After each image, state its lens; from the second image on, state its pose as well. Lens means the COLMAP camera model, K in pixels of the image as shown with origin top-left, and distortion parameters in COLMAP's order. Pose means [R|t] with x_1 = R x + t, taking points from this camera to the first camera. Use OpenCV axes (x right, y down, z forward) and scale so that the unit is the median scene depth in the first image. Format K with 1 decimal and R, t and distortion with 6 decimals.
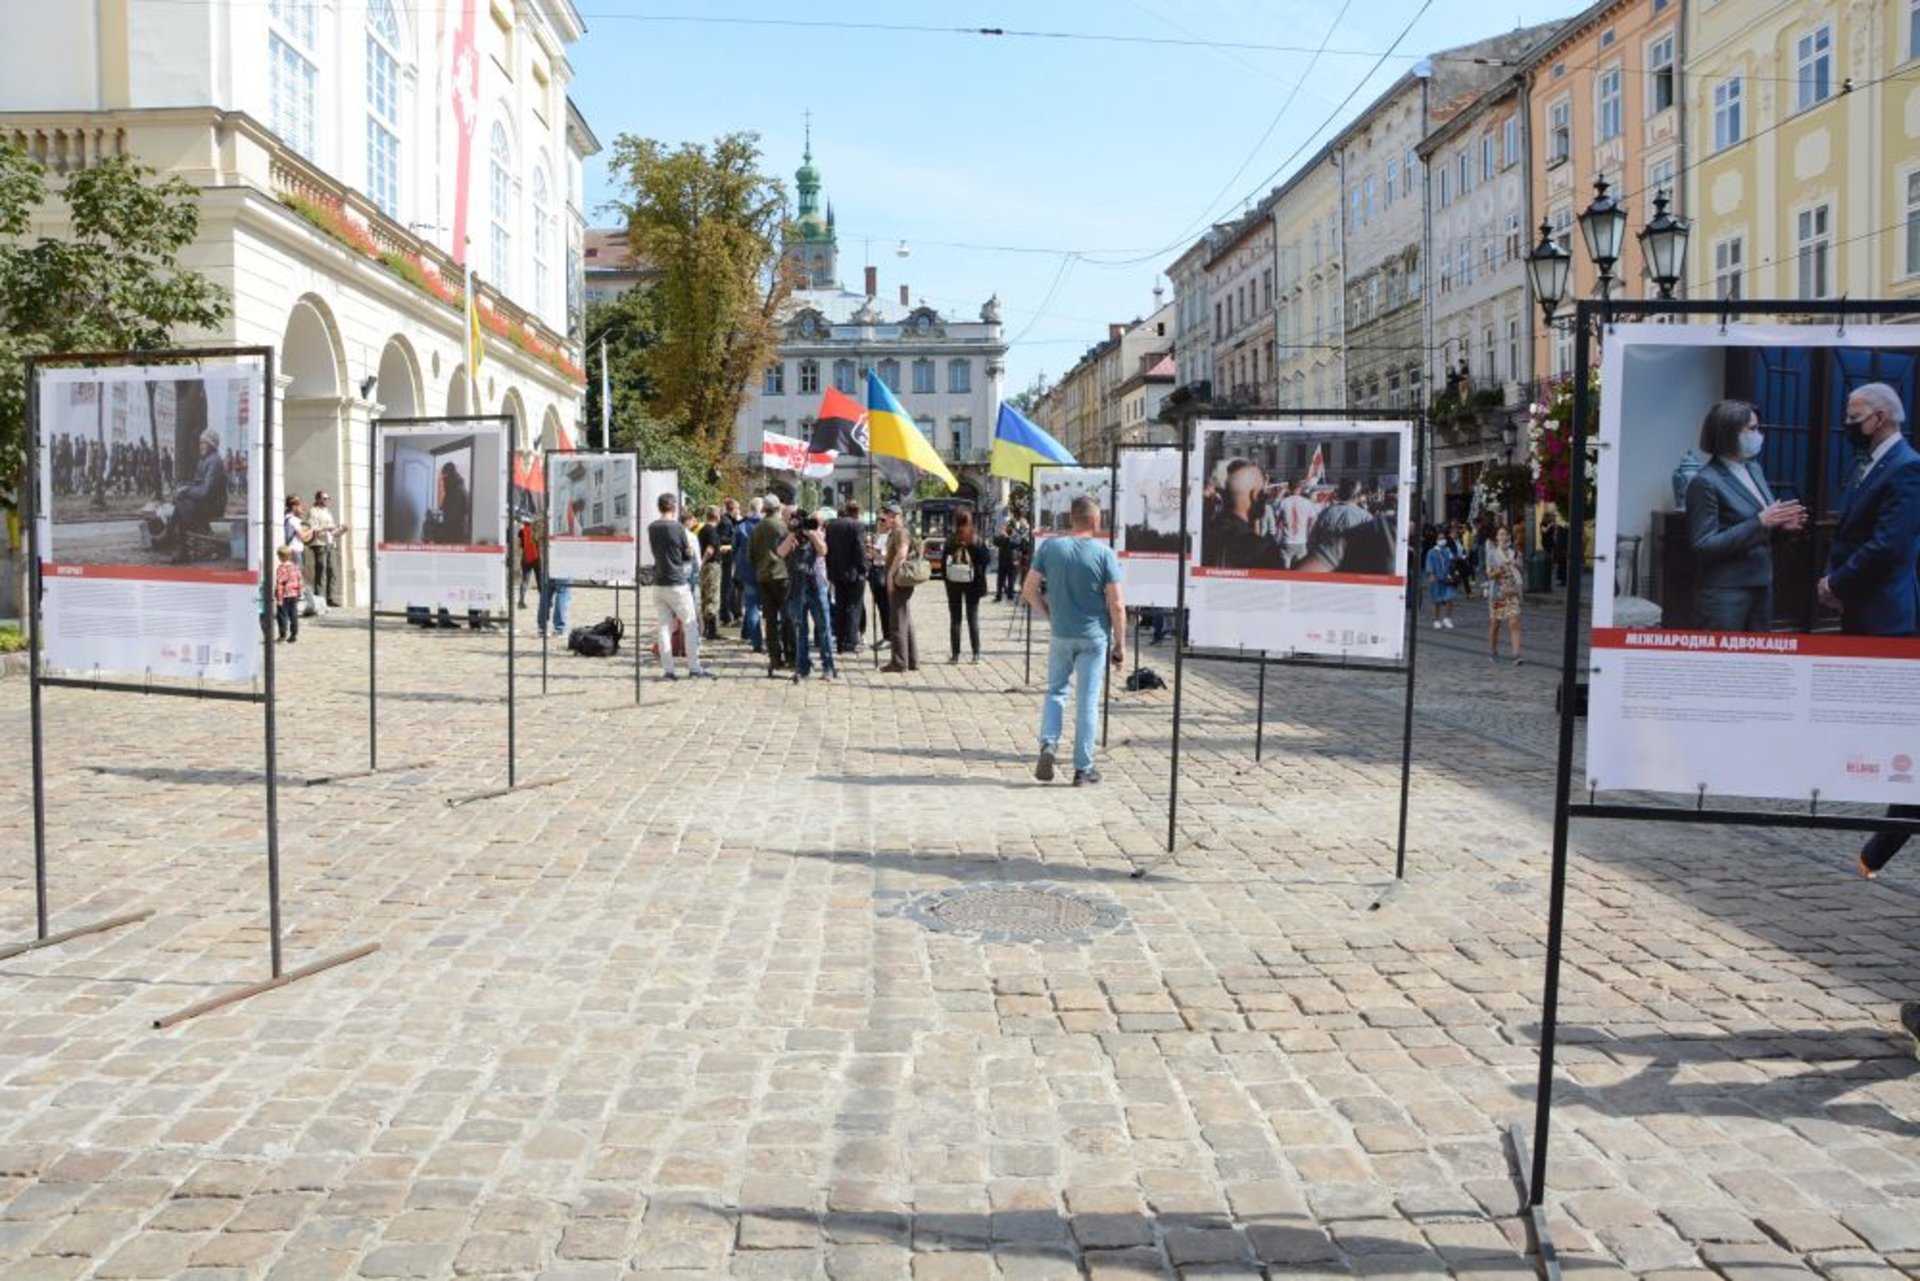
lens RADIAL K [[1598.8, 0, 960.0], [0, 1598.8, 640.5], [0, 0, 1]] dist [-0.170476, 0.141734]
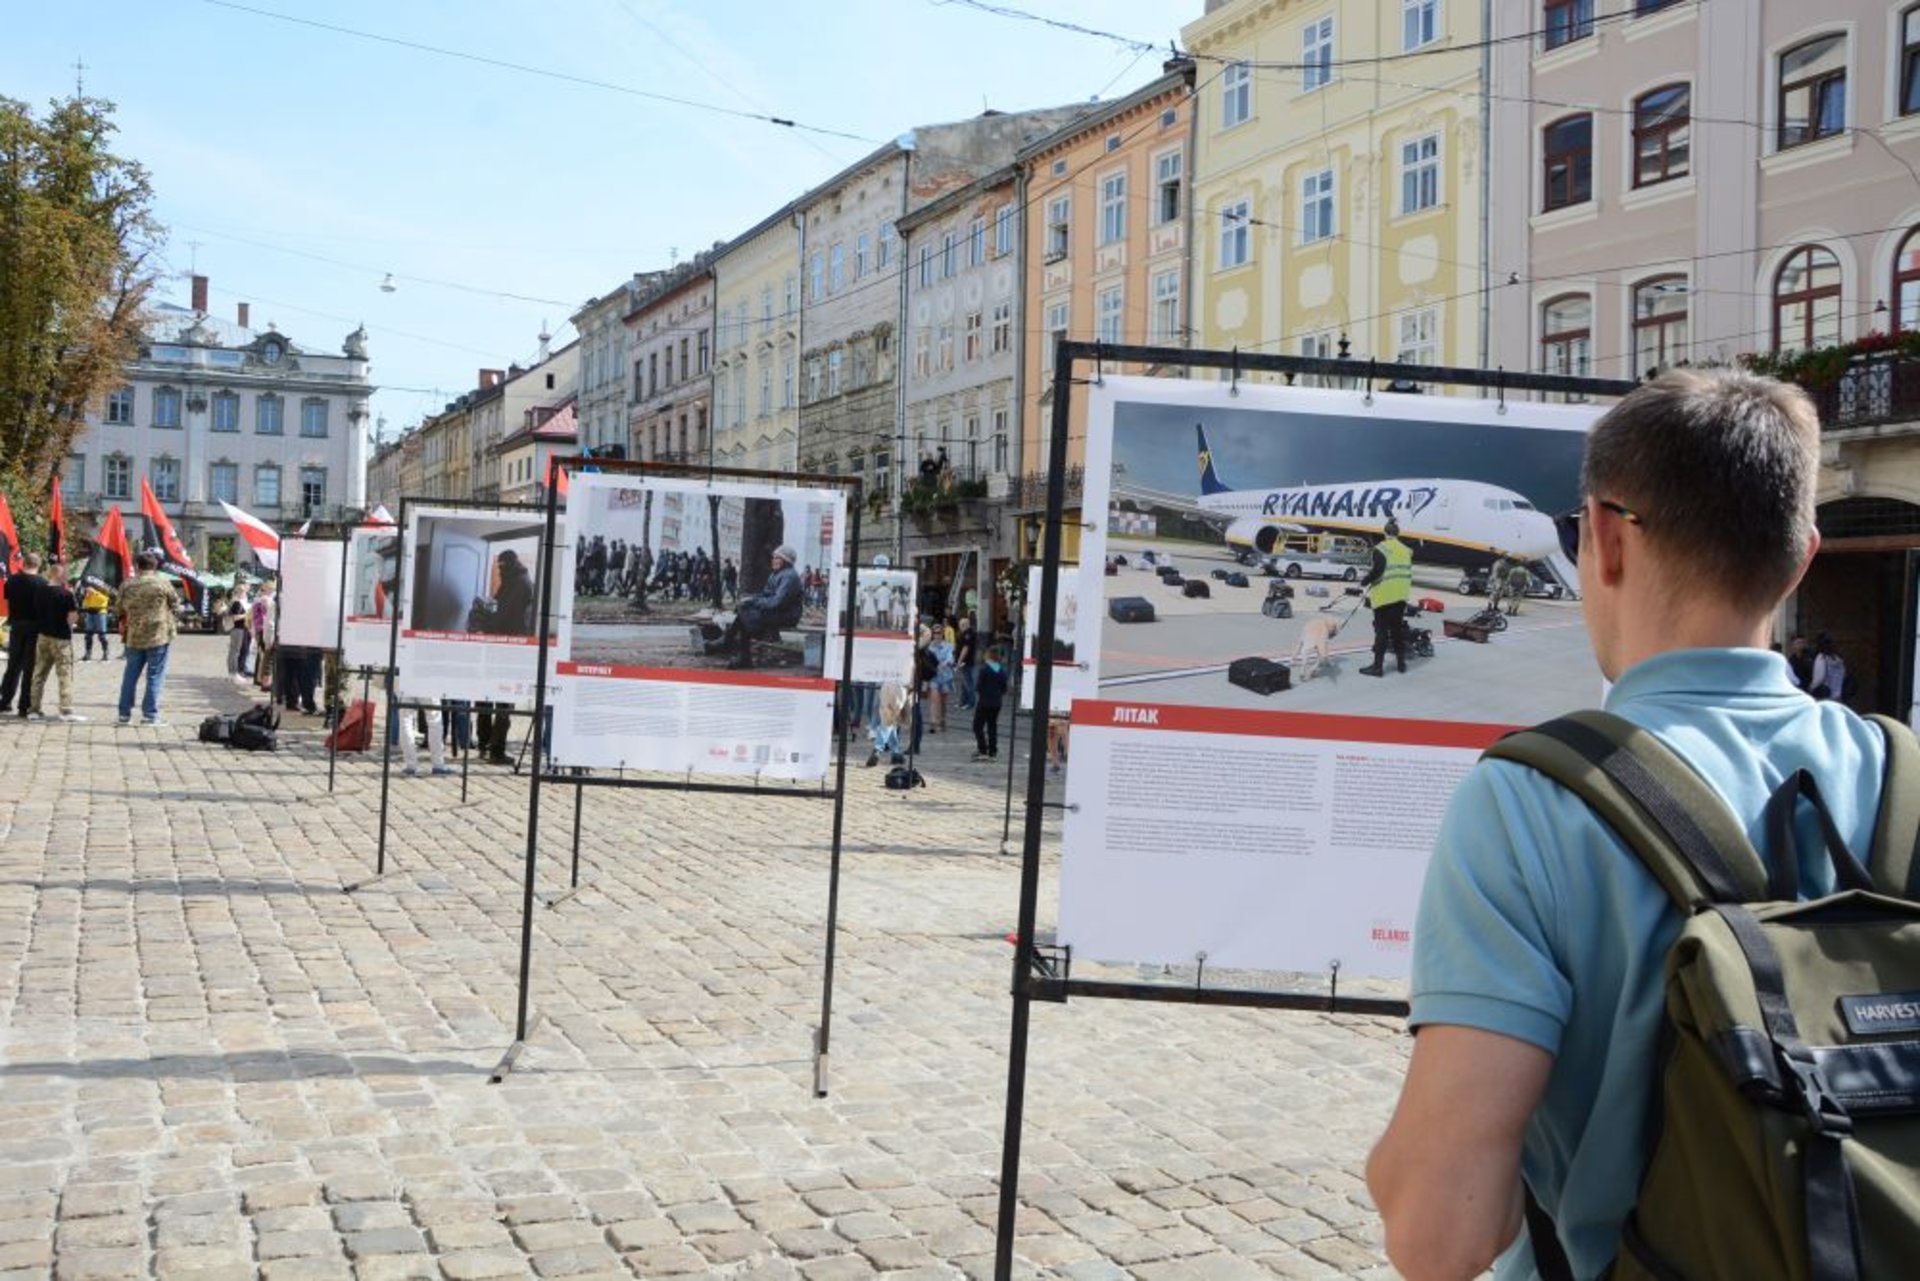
lens RADIAL K [[1867.9, 0, 960.0], [0, 1867.9, 640.5], [0, 0, 1]] dist [-0.146907, 0.262101]
pose [[0.903447, 0.031305, 0.427556, -0.151804], [-0.010109, 0.998609, -0.051756, -0.000699], [-0.428581, 0.042436, 0.902506, -0.037228]]
